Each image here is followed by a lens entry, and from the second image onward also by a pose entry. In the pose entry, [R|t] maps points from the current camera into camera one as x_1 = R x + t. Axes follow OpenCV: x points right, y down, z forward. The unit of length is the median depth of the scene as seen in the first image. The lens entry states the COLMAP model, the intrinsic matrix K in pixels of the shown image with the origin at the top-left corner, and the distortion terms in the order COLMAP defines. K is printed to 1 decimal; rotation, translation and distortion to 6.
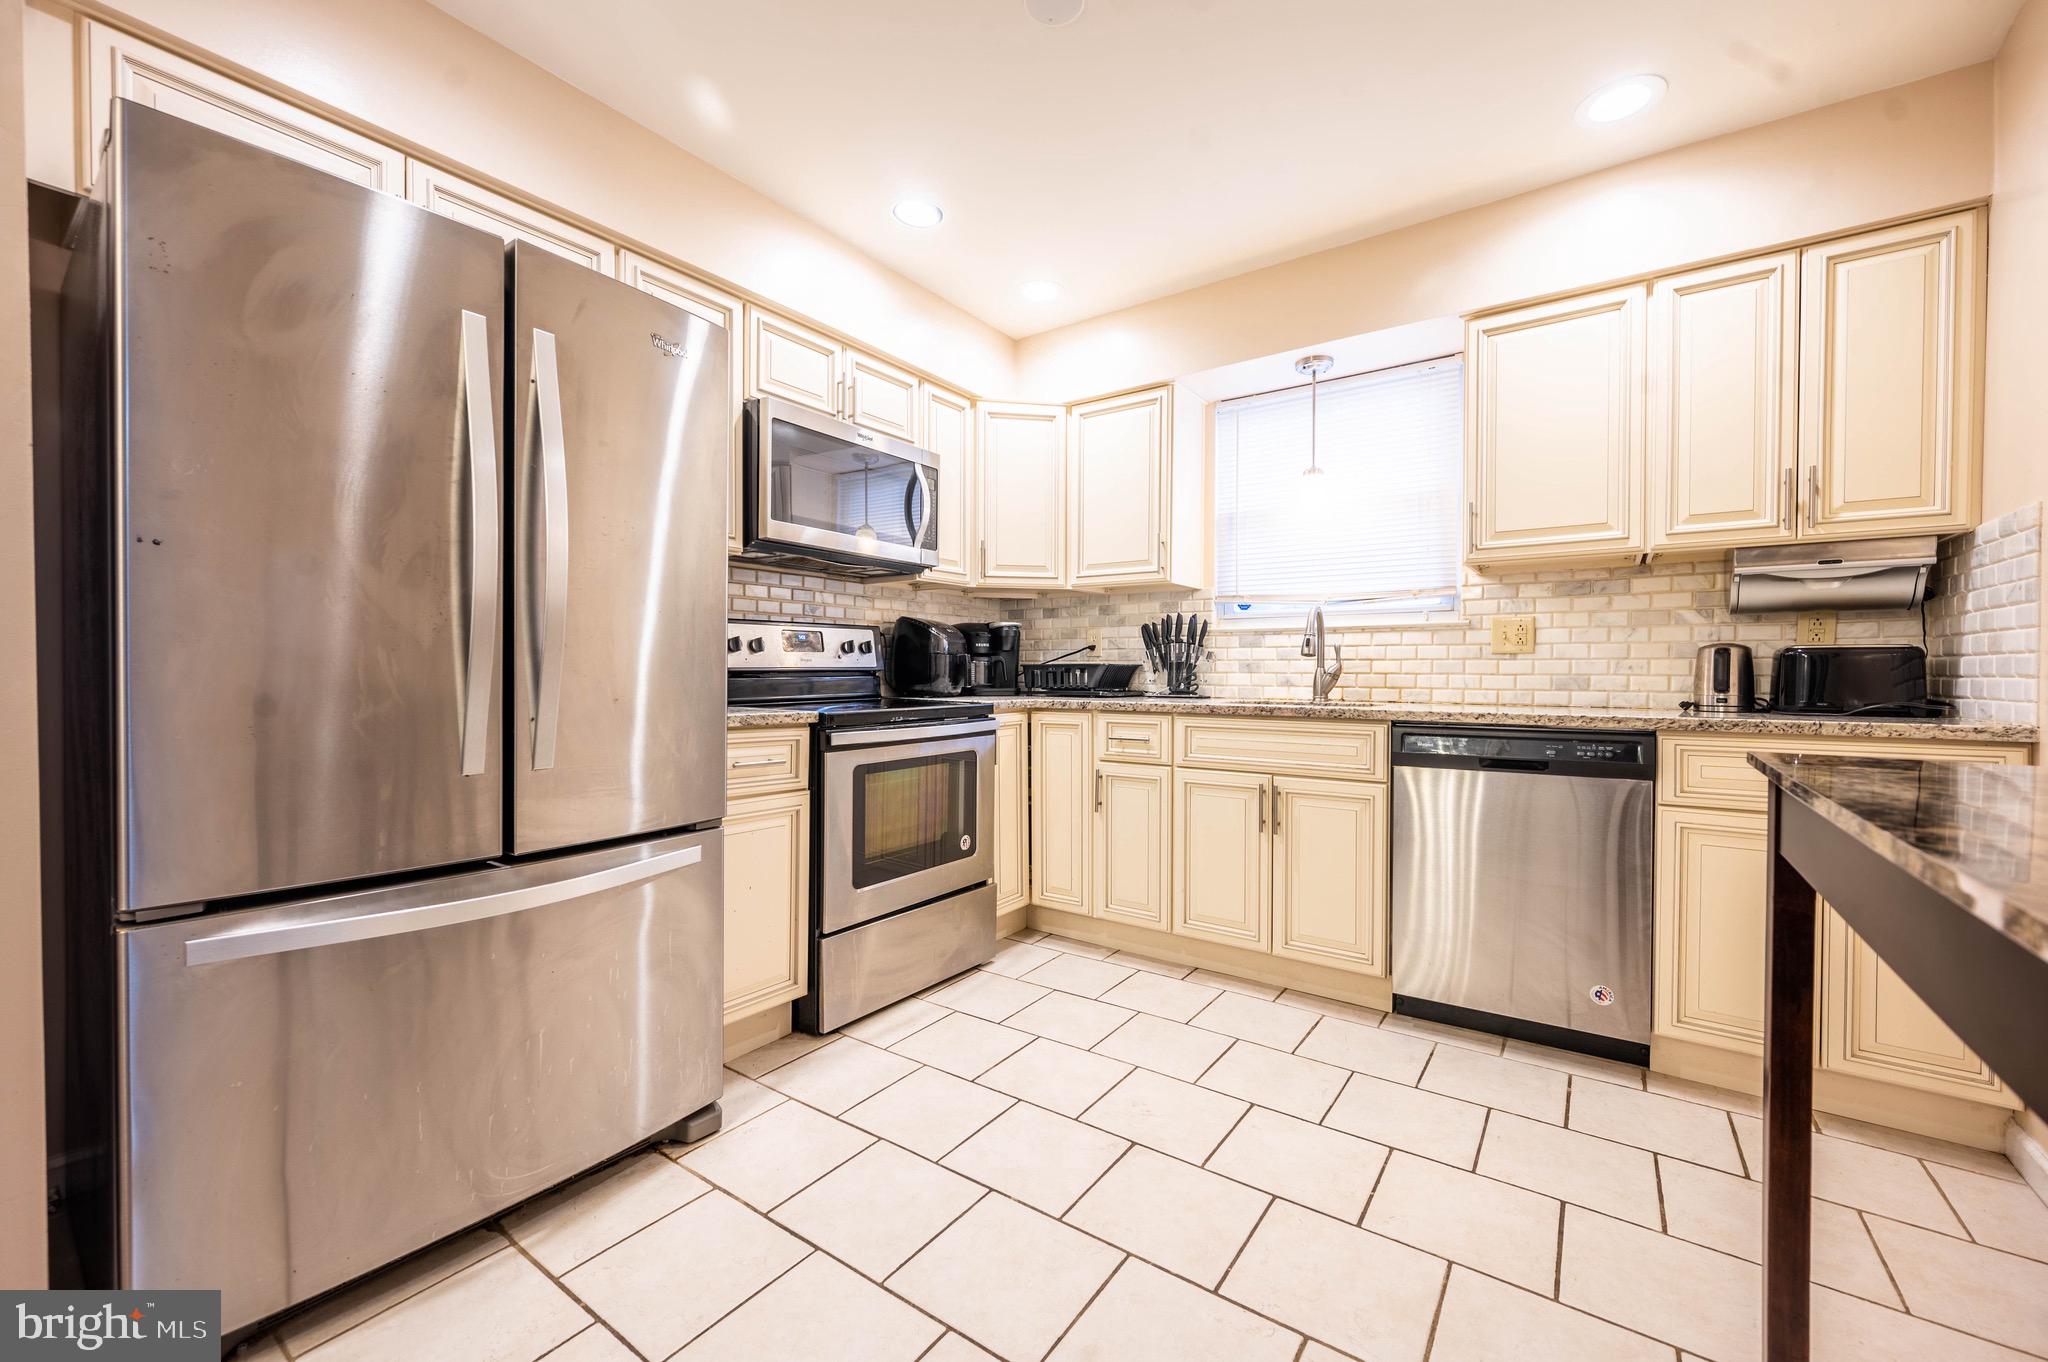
lens RADIAL K [[815.2, 0, 1024.0], [0, 815.2, 681.0], [0, 0, 1]] dist [-0.002181, -0.000329]
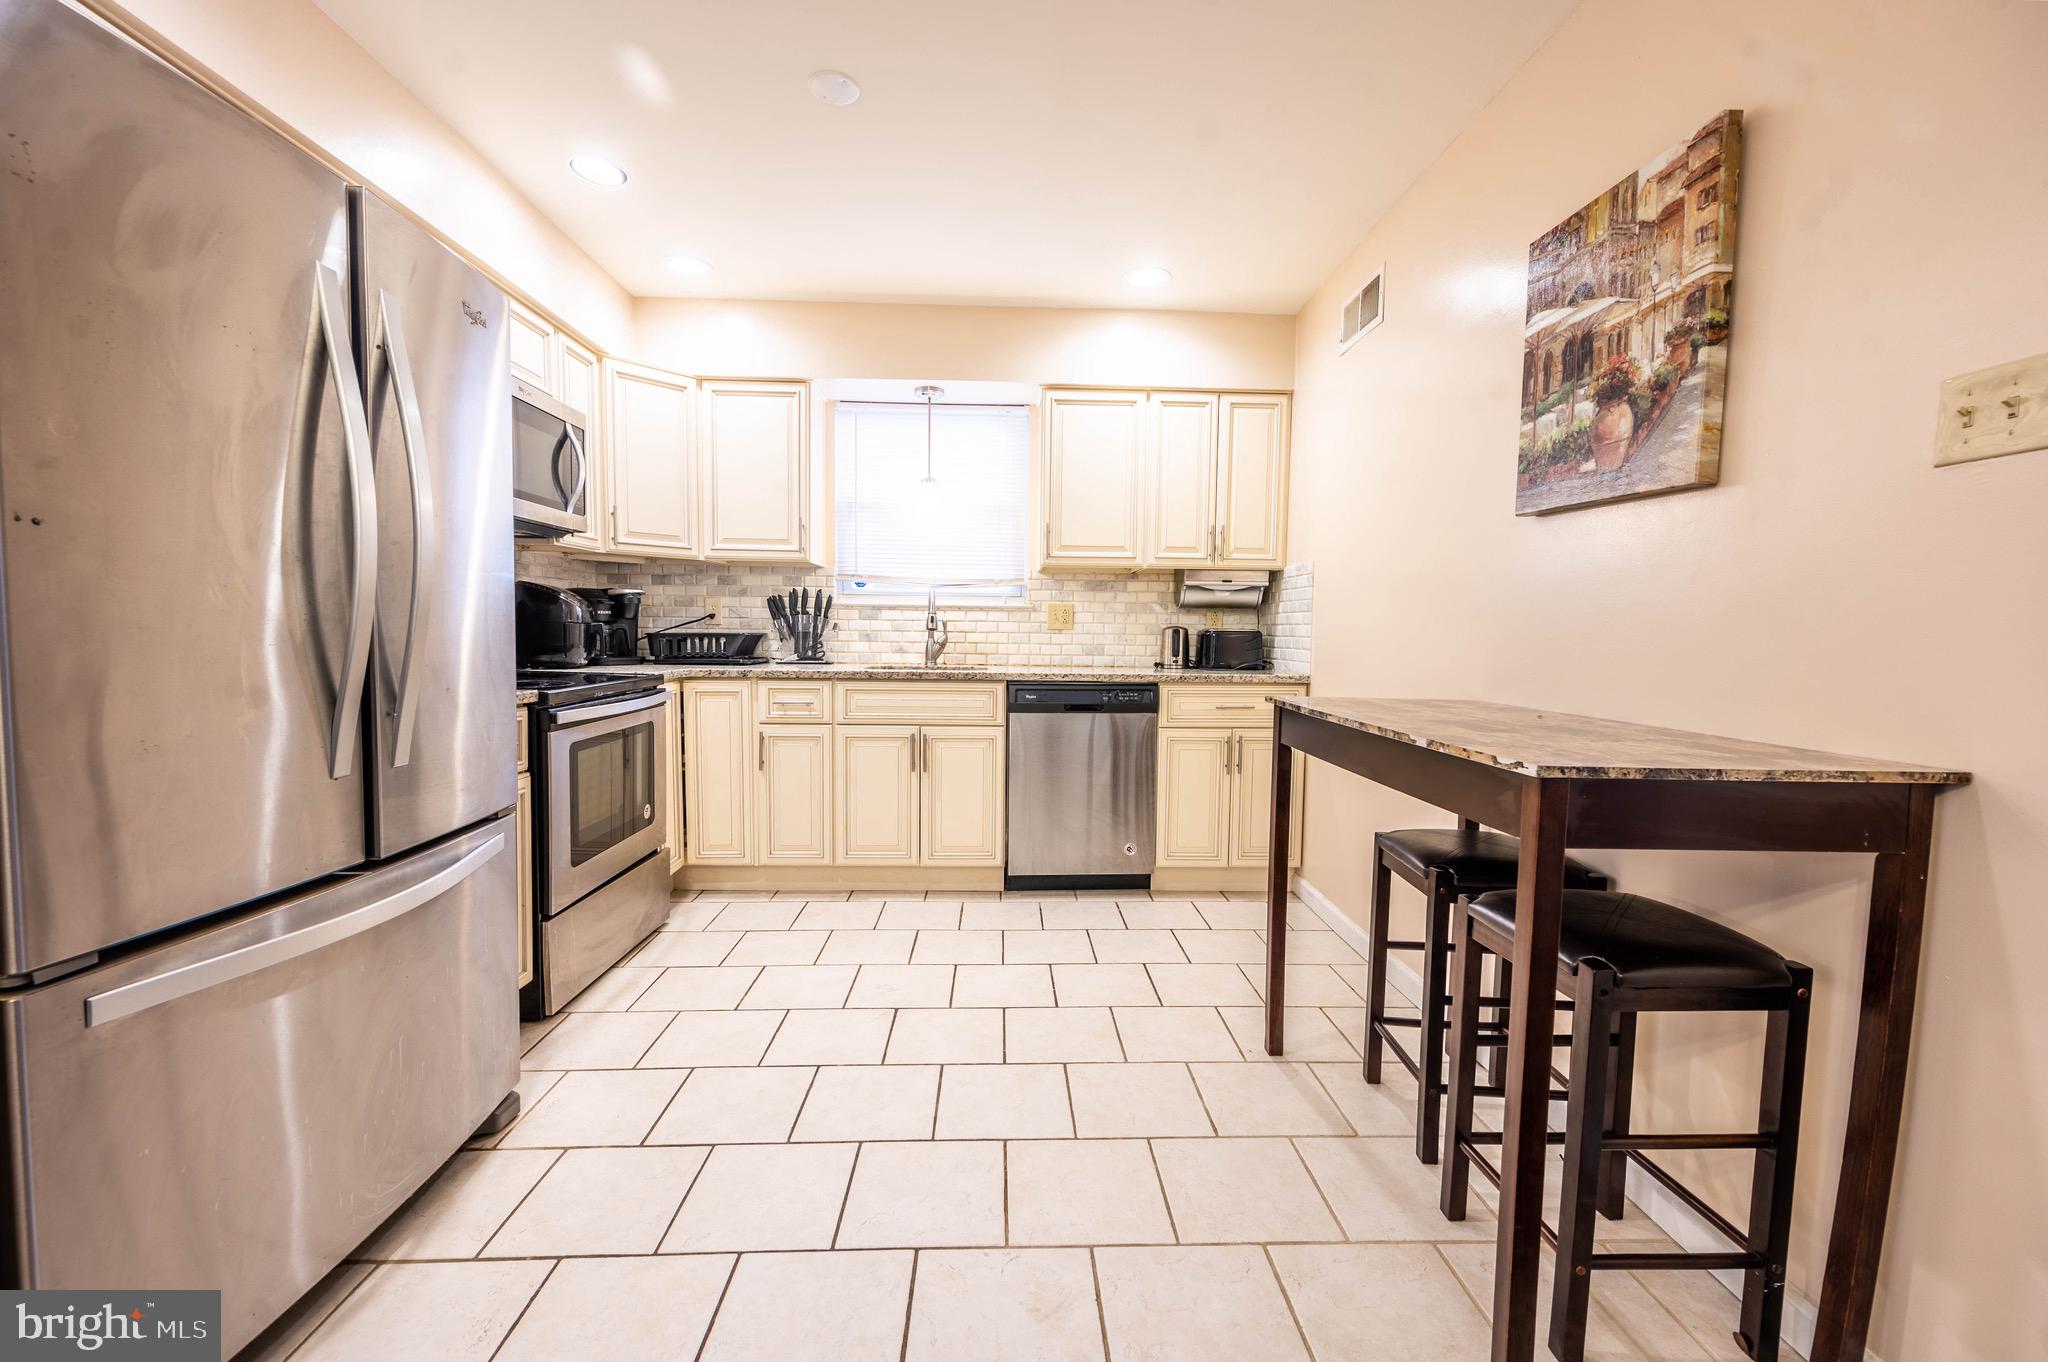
lens RADIAL K [[830.9, 0, 1031.8], [0, 830.9, 682.6], [0, 0, 1]] dist [-0.008543, -0.000198]
pose [[0.787516, -0.033192, 0.615400, -0.333056], [-0.003279, 0.998309, 0.058041, -0.025519], [-0.616285, -0.047726, 0.786075, -0.109675]]
